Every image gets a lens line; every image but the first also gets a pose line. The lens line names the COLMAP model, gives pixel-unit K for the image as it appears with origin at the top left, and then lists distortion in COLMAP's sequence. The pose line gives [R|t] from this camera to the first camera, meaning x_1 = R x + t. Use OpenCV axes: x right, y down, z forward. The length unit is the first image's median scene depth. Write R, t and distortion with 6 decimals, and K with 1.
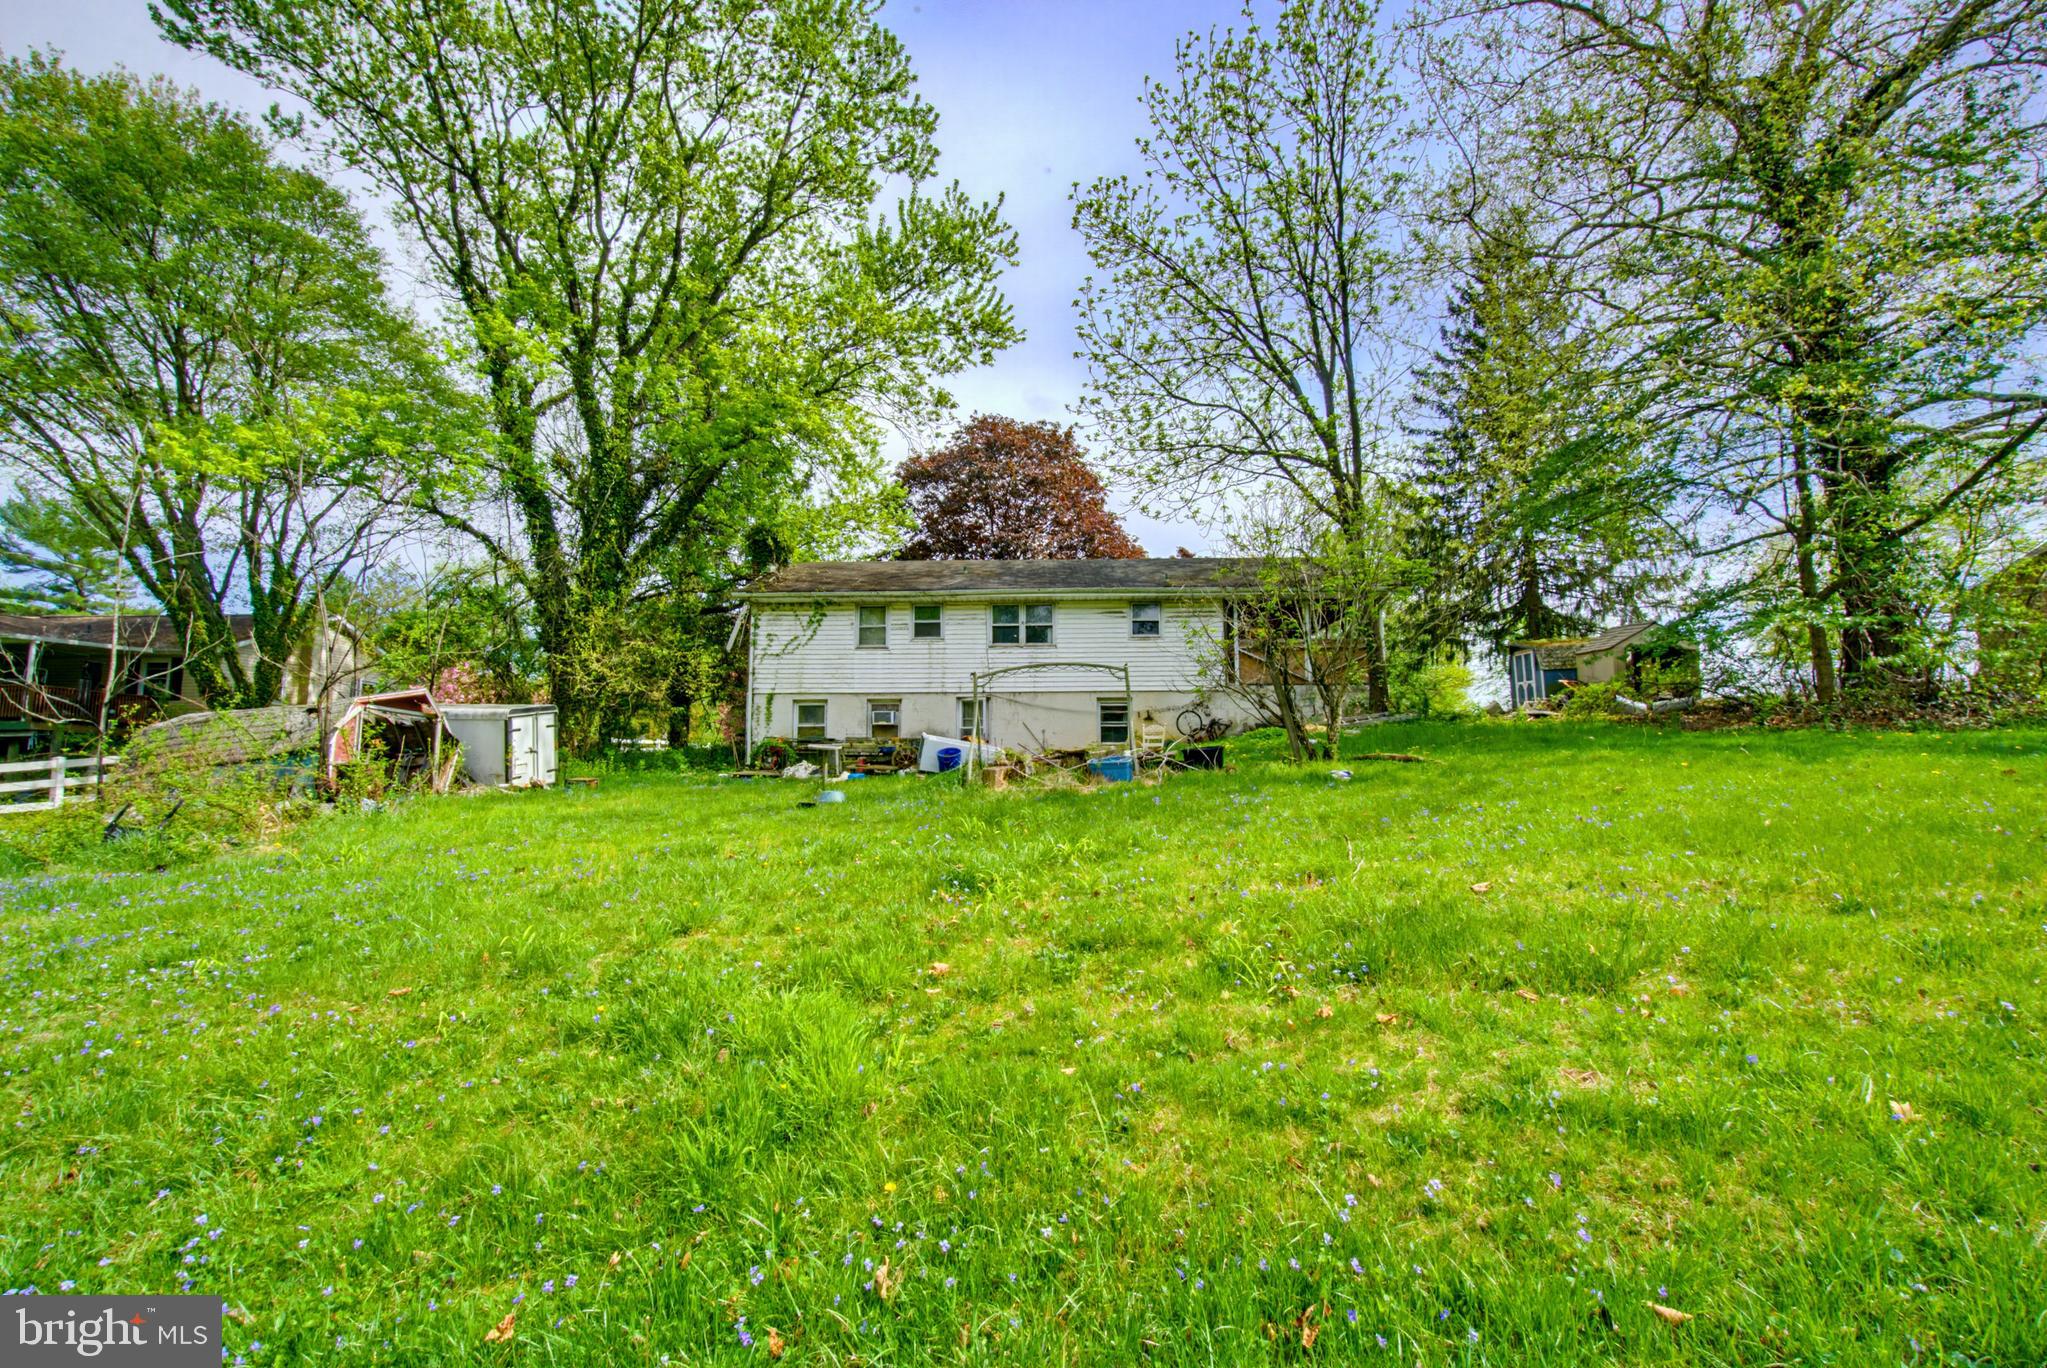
lens RADIAL K [[866.4, 0, 1041.2], [0, 866.4, 679.6], [0, 0, 1]] dist [-0.000547, -0.000163]
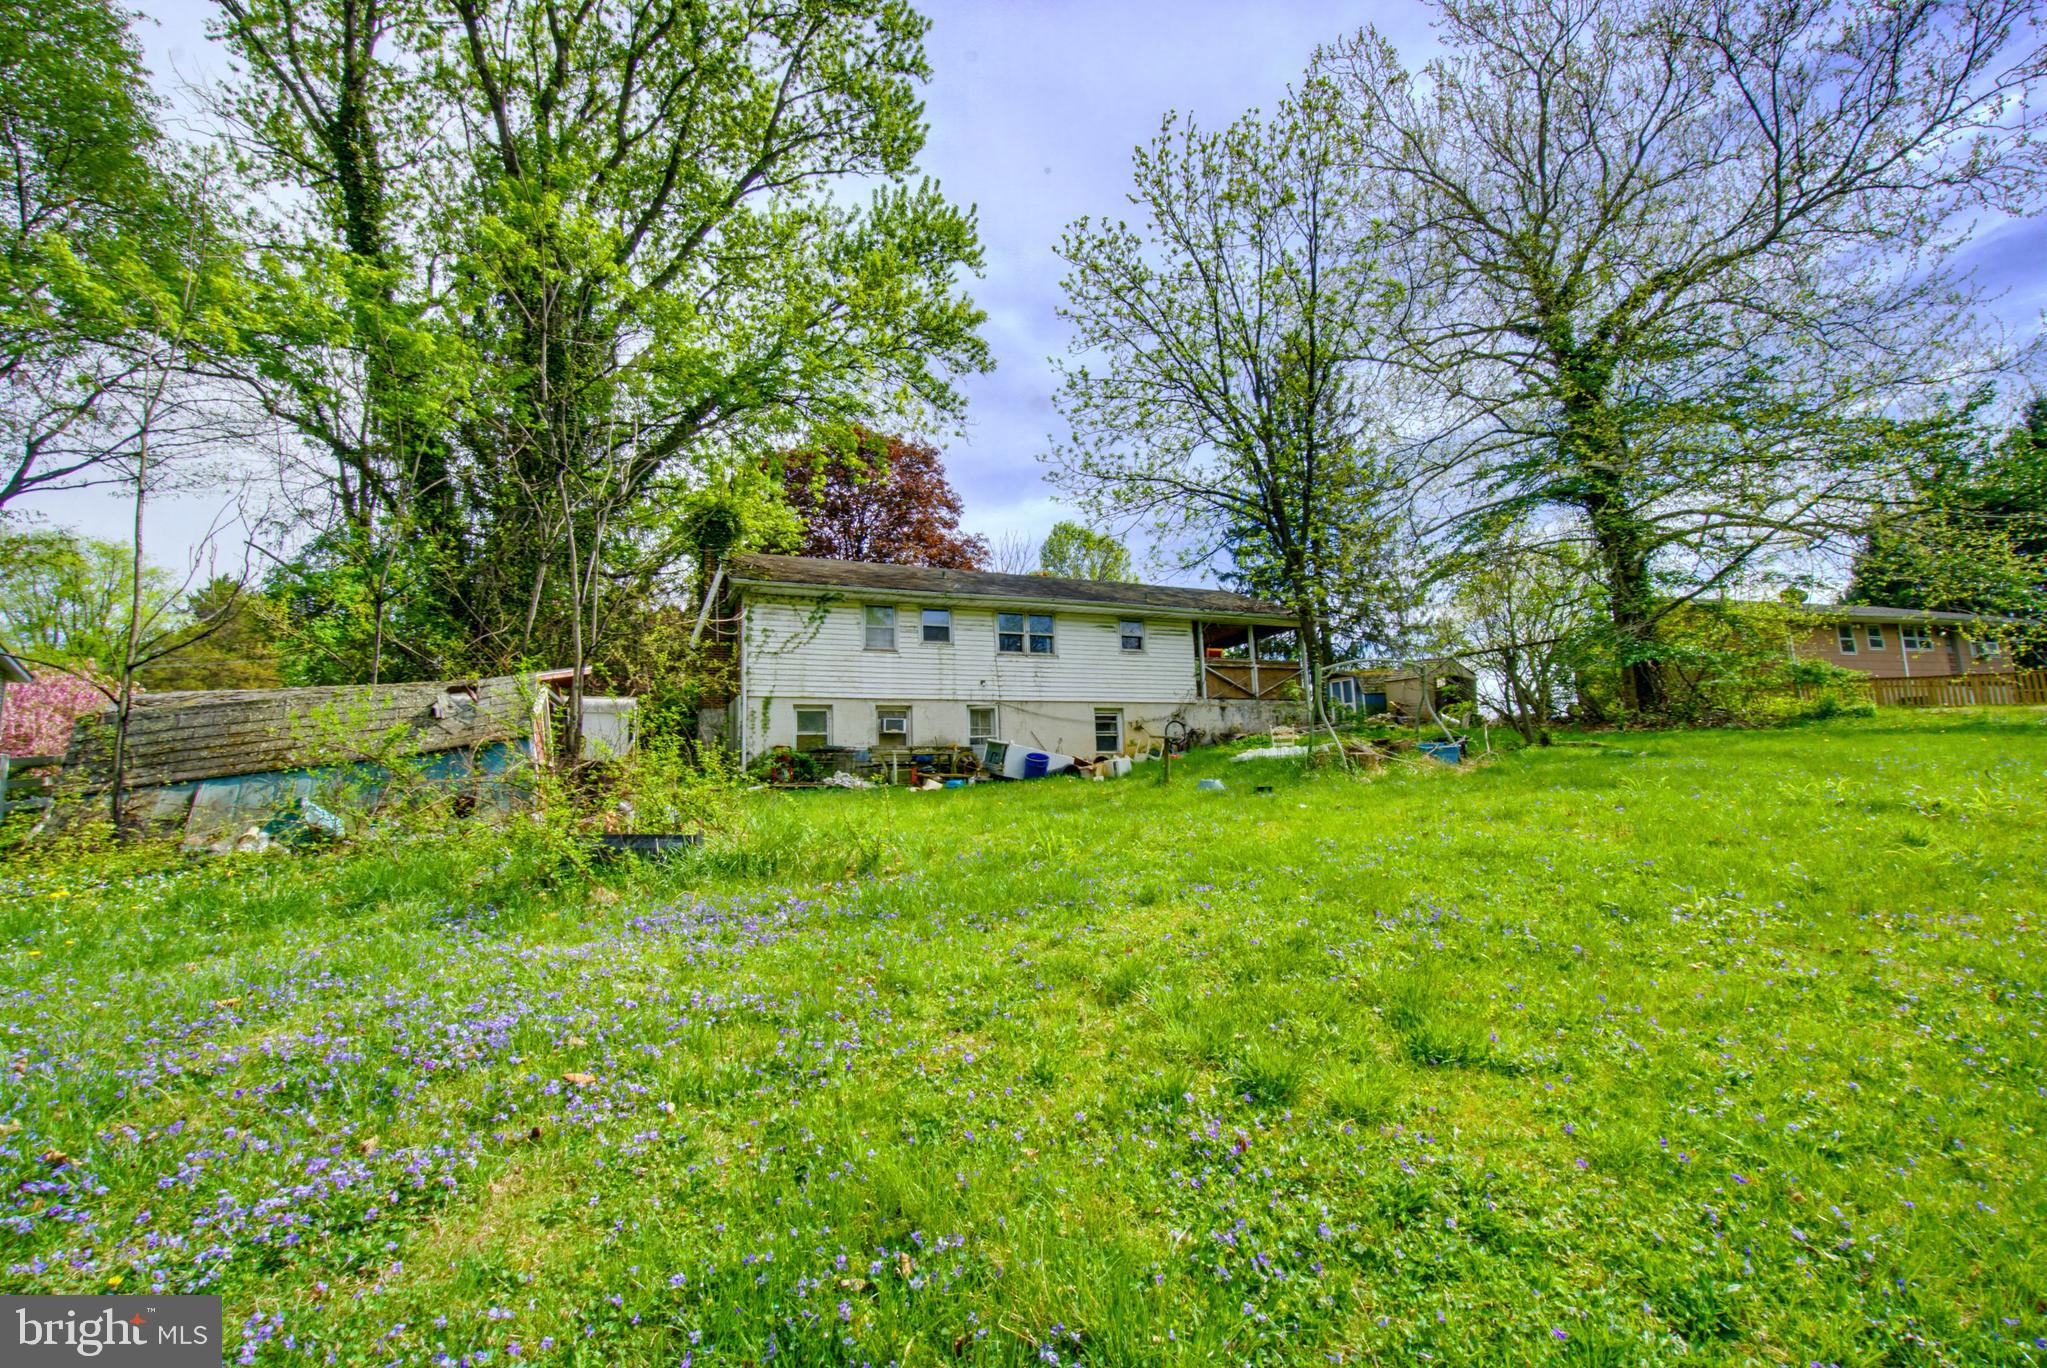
lens RADIAL K [[857.1, 0, 1023.5], [0, 857.1, 684.0], [0, 0, 1]] dist [0.002756, 0.000065]
pose [[0.905052, 0.029123, 0.424302, -0.446157], [-0.014796, 0.999205, -0.037023, 0.031386], [-0.425043, 0.027229, 0.904763, 0.105004]]
